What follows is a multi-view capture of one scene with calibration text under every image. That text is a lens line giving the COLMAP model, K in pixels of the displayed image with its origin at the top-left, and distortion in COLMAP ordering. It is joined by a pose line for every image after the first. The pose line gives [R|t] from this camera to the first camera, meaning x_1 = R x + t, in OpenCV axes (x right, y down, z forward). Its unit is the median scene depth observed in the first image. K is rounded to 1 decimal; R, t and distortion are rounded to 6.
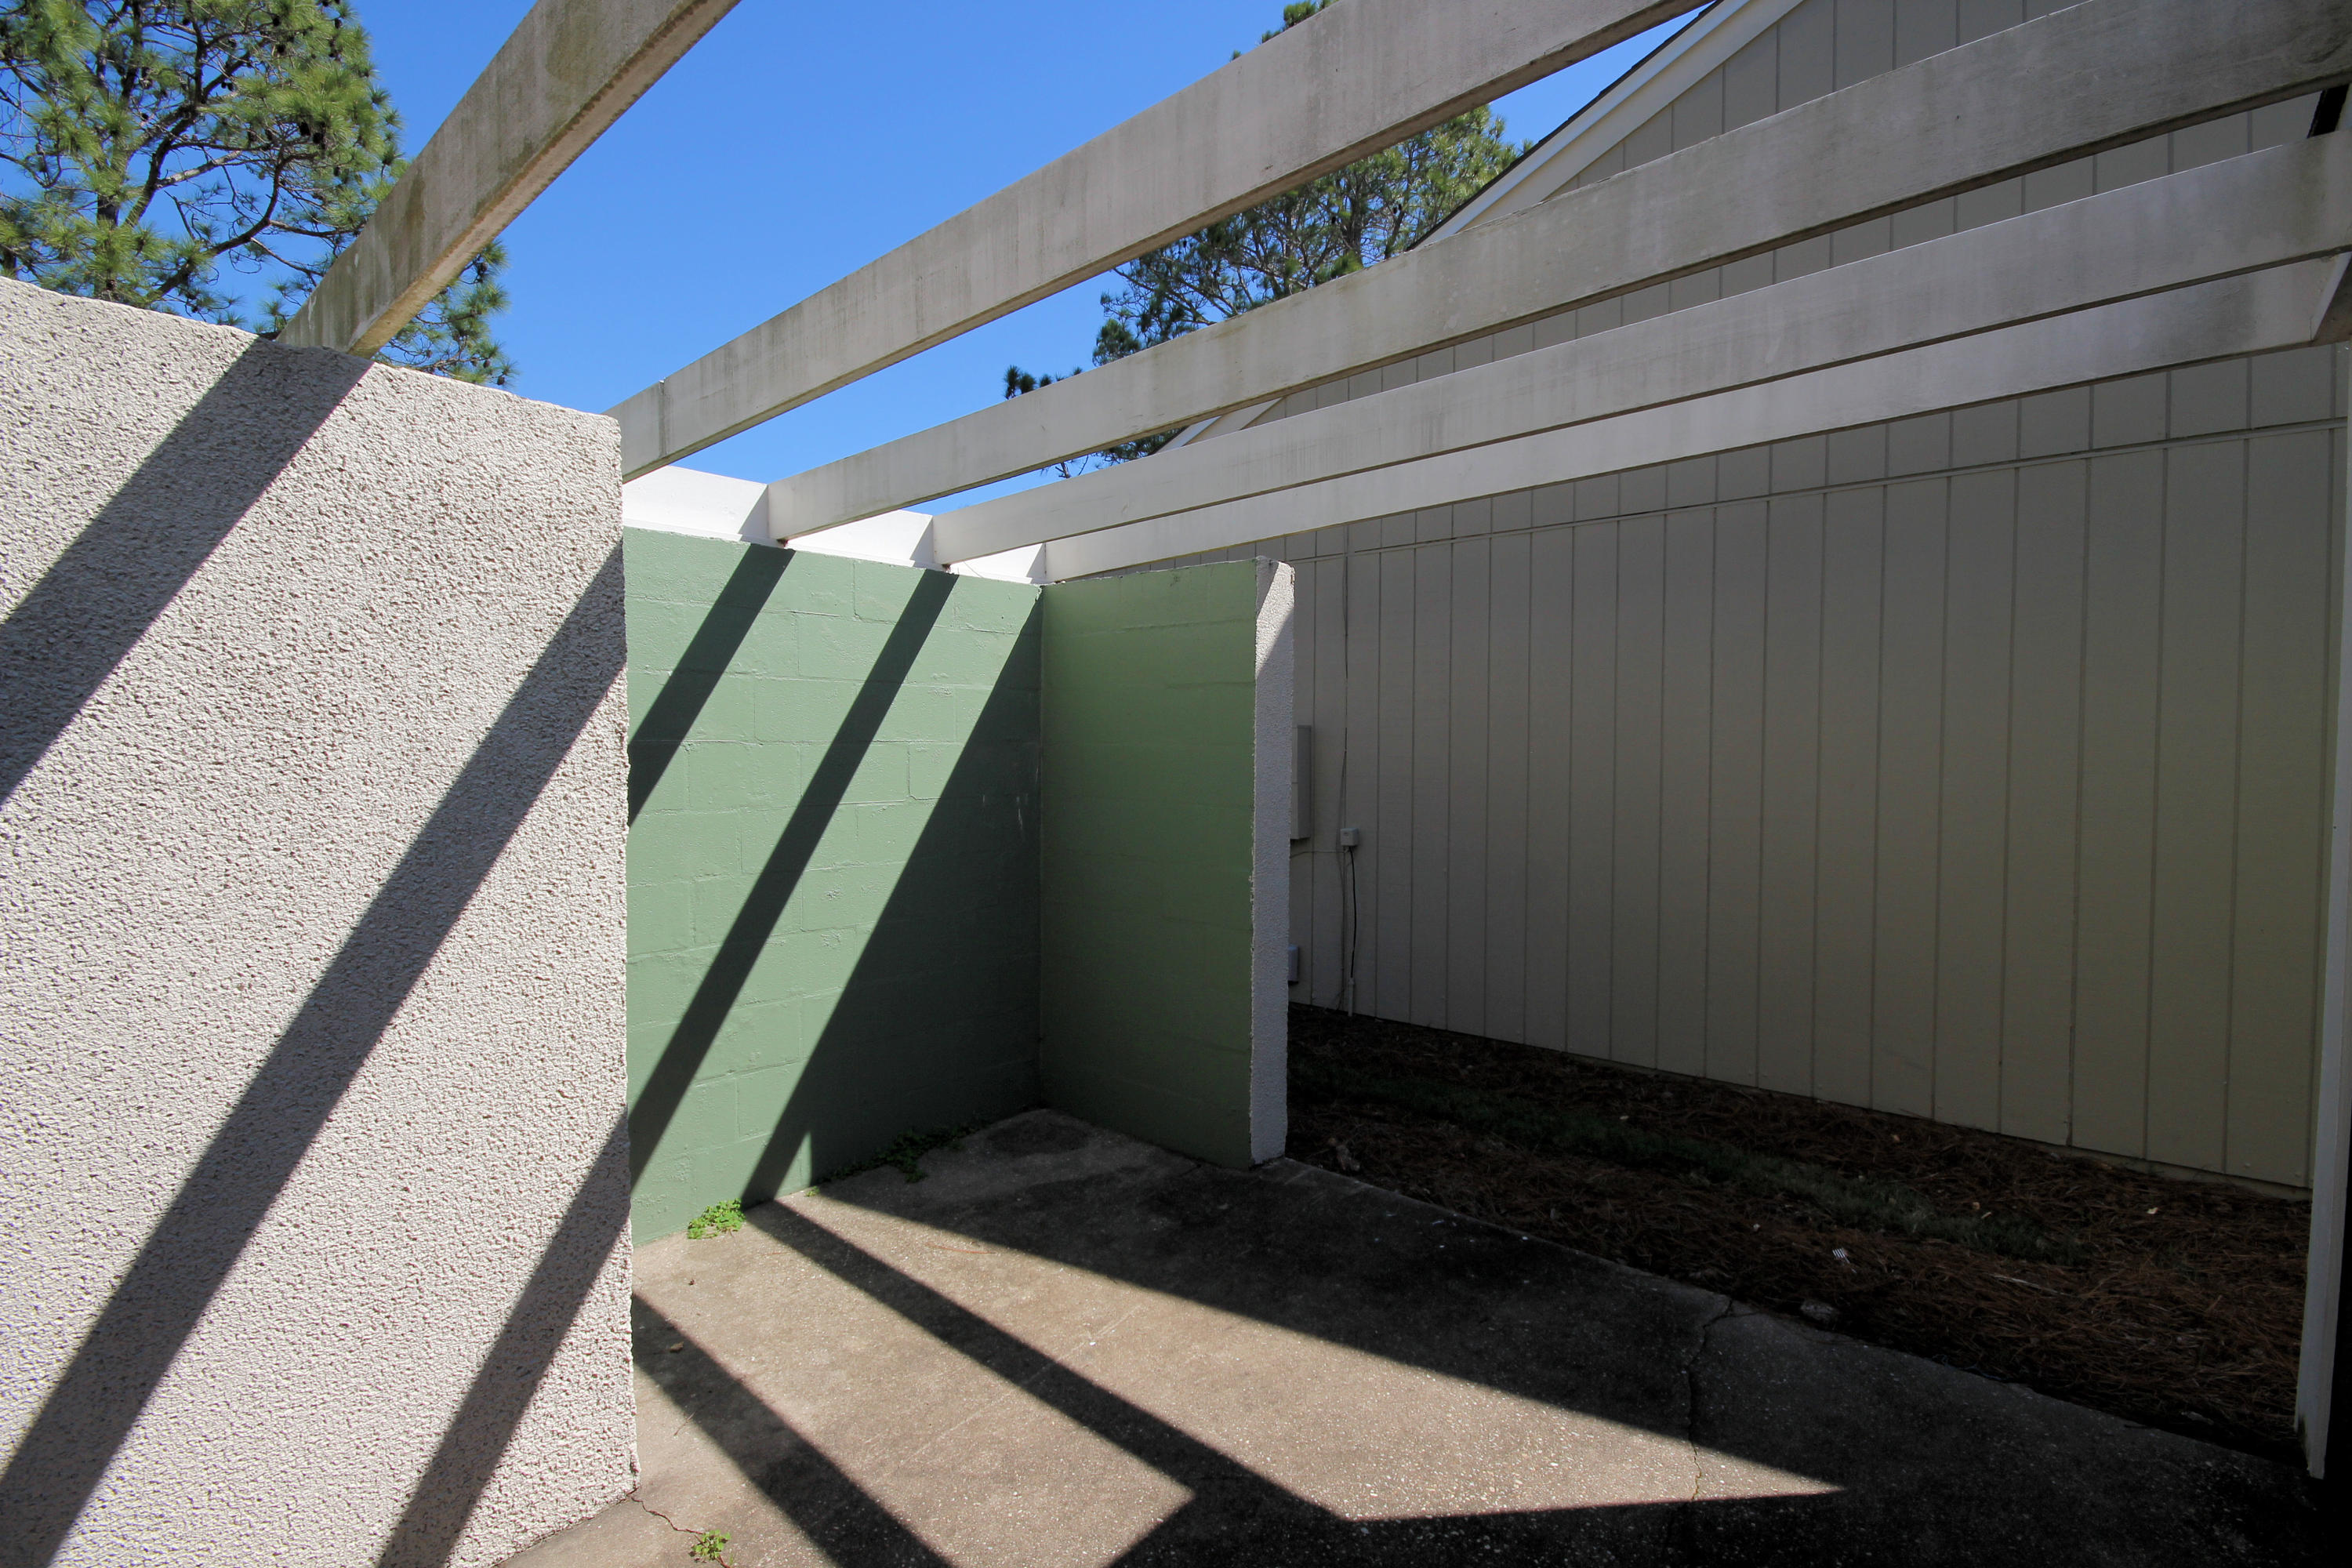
lens RADIAL K [[1080.3, 0, 1176.0], [0, 1080.3, 784.0], [0, 0, 1]] dist [0.004006, -0.007689]
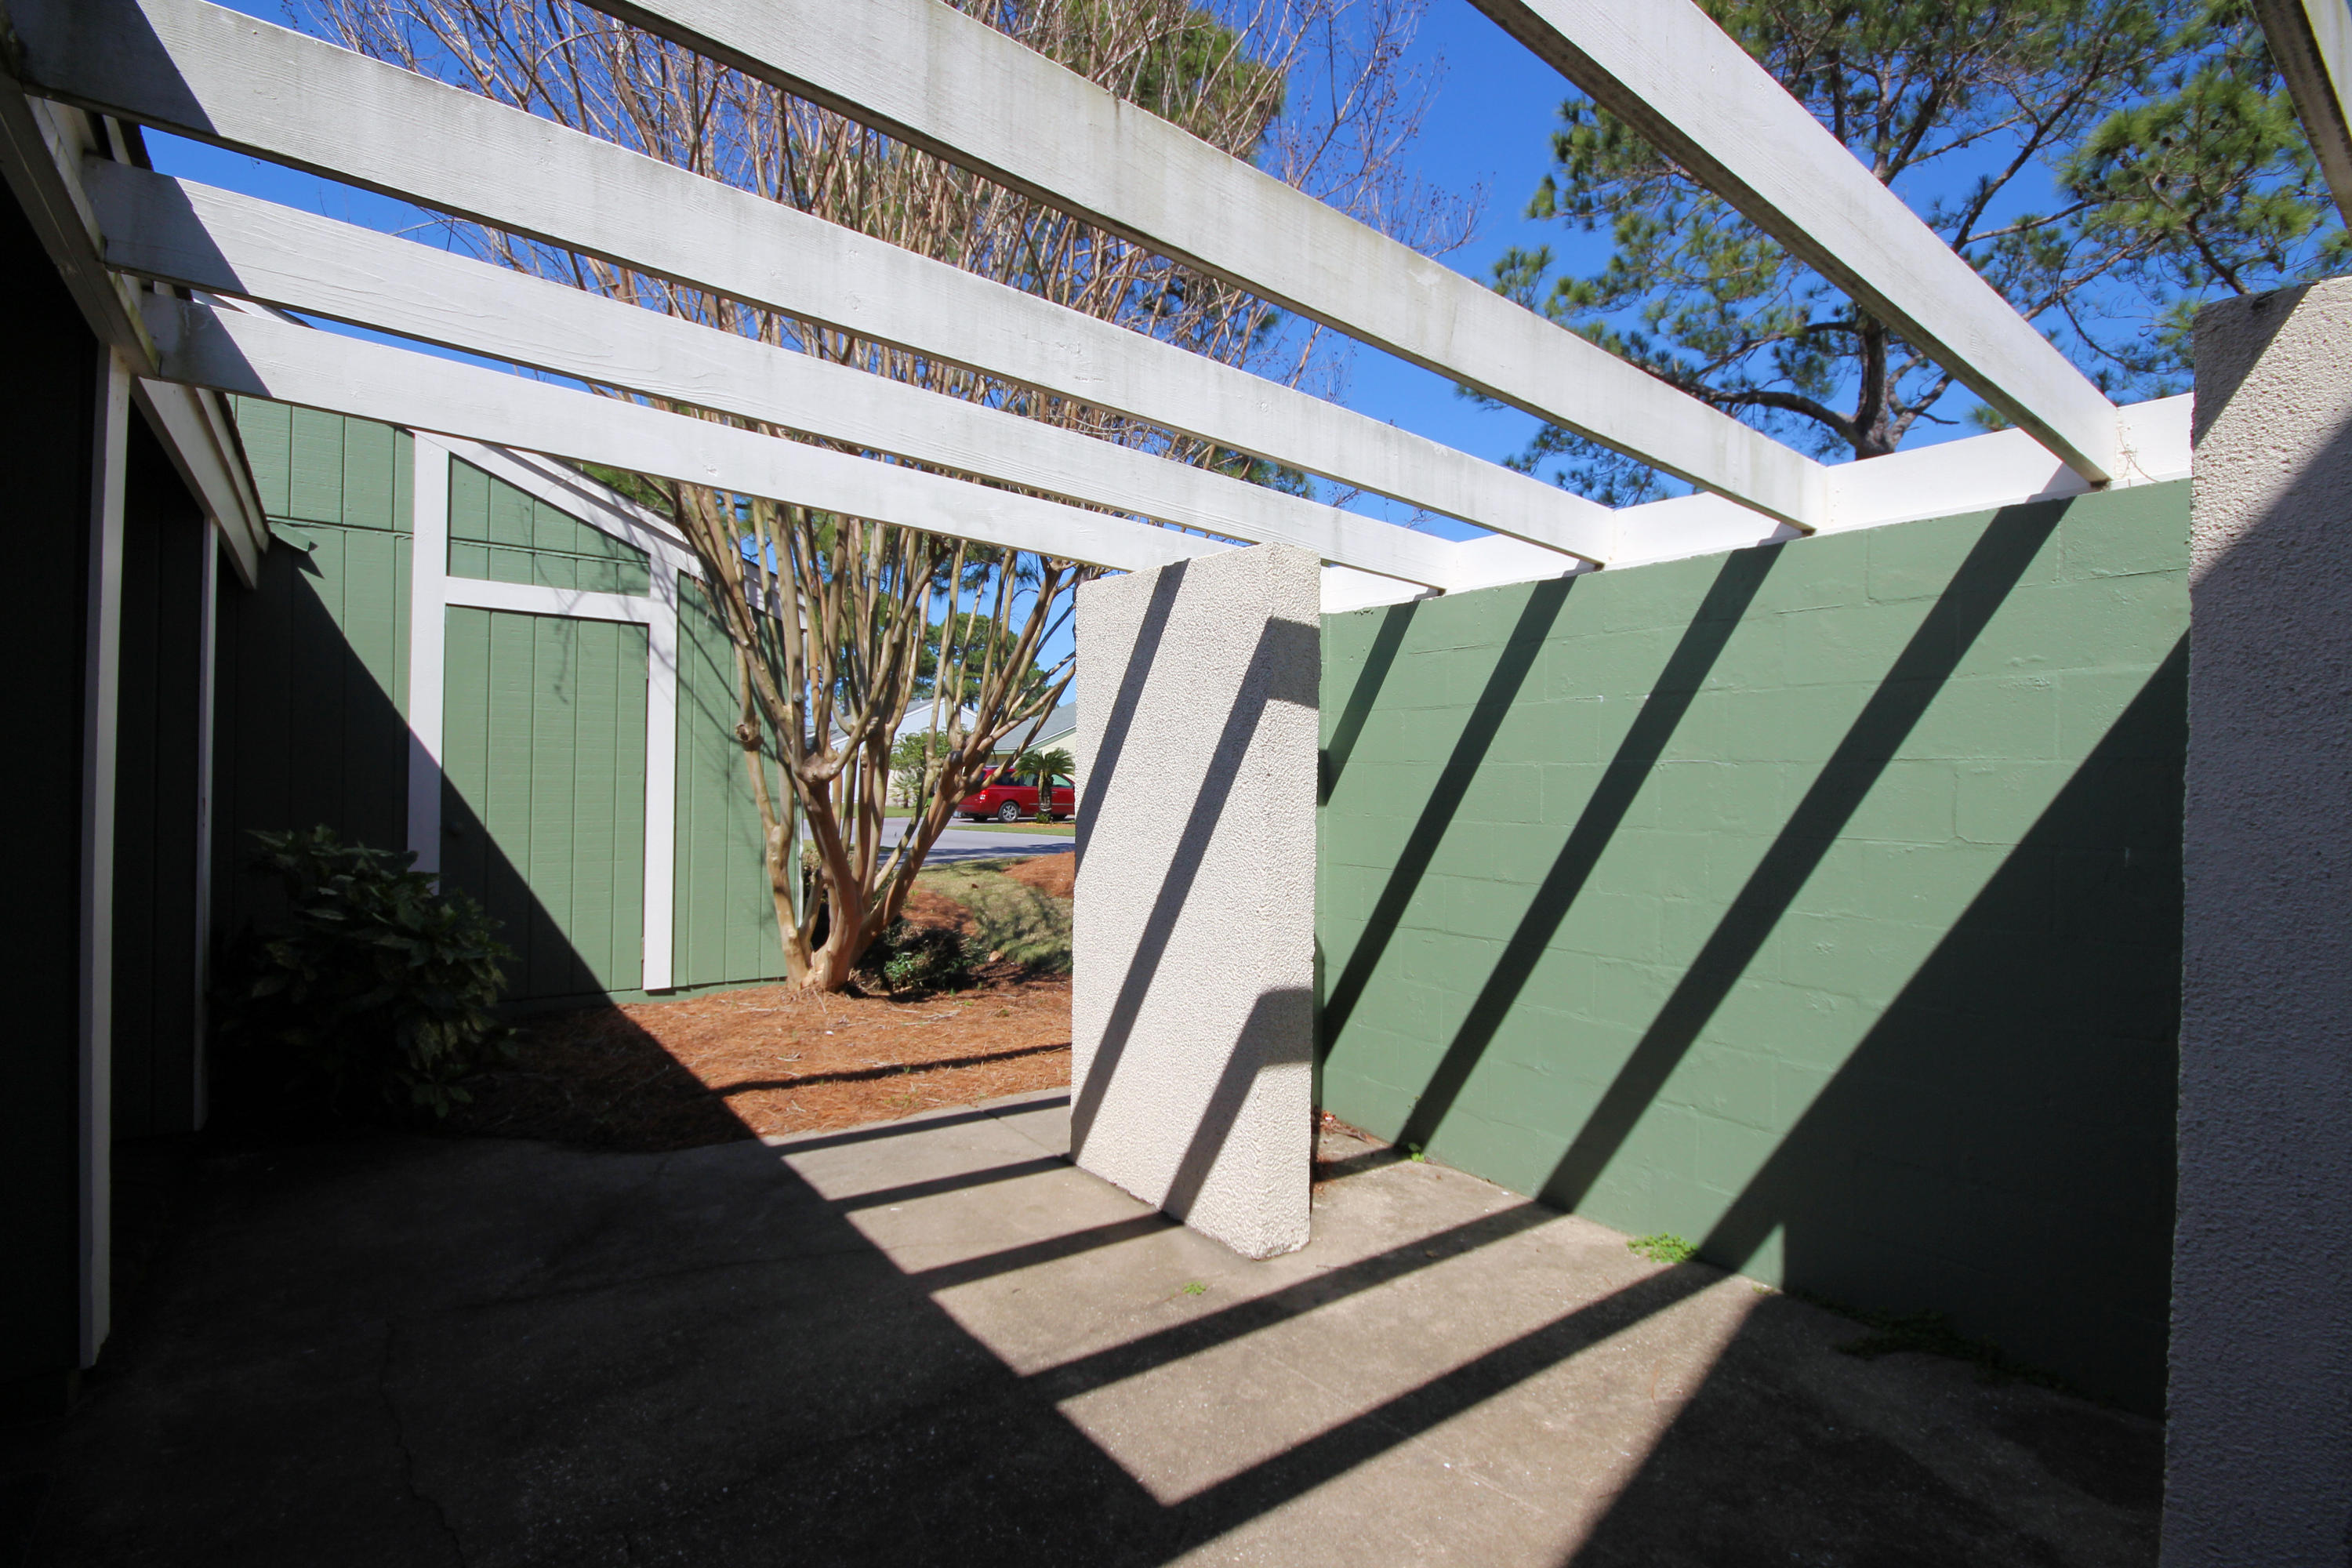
lens RADIAL K [[1060.7, 0, 1200.8], [0, 1060.7, 790.9], [0, 0, 1]] dist [0.002595, -0.007515]
pose [[-0.183917, 0.001023, -0.982941, 0.639337], [-0.057431, 0.998280, 0.011785, 0.001419], [0.981263, 0.058618, -0.183542, 0.787356]]
